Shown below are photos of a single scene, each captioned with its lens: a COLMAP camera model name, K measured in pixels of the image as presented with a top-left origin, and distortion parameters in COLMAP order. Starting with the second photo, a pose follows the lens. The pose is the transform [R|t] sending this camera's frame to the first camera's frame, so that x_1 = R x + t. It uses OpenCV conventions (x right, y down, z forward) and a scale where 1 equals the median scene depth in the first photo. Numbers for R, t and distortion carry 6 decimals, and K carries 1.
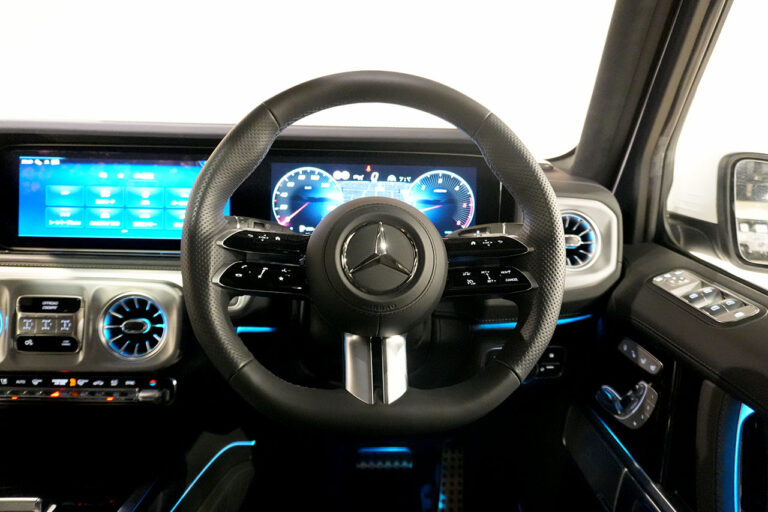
lens RADIAL K [[518.0, 0, 384.3], [0, 518.0, 255.8], [0, 0, 1]] dist [-0.039716, 0.026618]
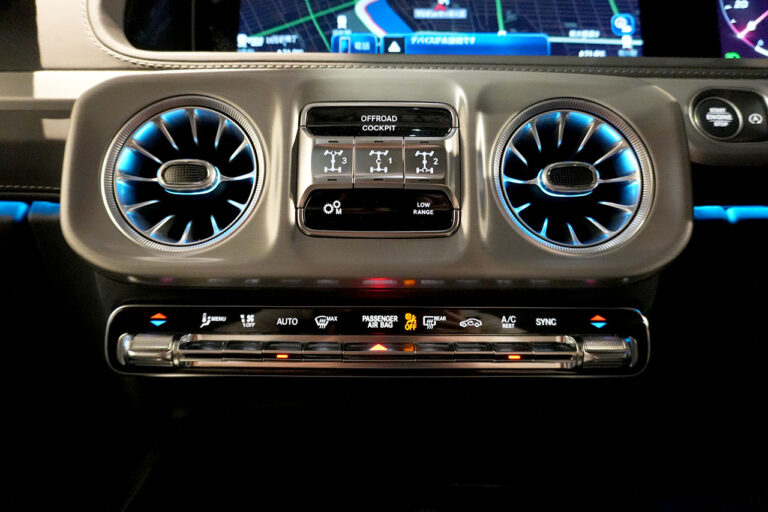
lens RADIAL K [[518.0, 0, 381.7], [0, 518.0, 256.1], [0, 0, 1]] dist [-0.039716, 0.026618]
pose [[0.998843, -0.023457, -0.041990, -0.553915], [0.017311, 0.989834, -0.141167, 0.228856], [0.044874, 0.140276, 0.989095, 0.523238]]
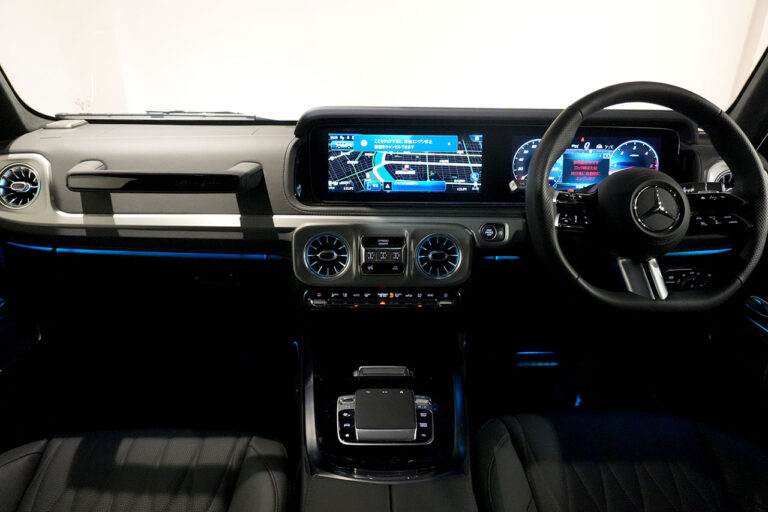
lens RADIAL K [[518.0, 0, 381.0], [0, 518.0, 260.9], [0, 0, 1]] dist [-0.039716, 0.026618]
pose [[0.999678, -0.008867, -0.023785, -0.544523], [0.011844, 0.991688, 0.128122, -0.033088], [0.022451, -0.128363, 0.991473, -0.395830]]
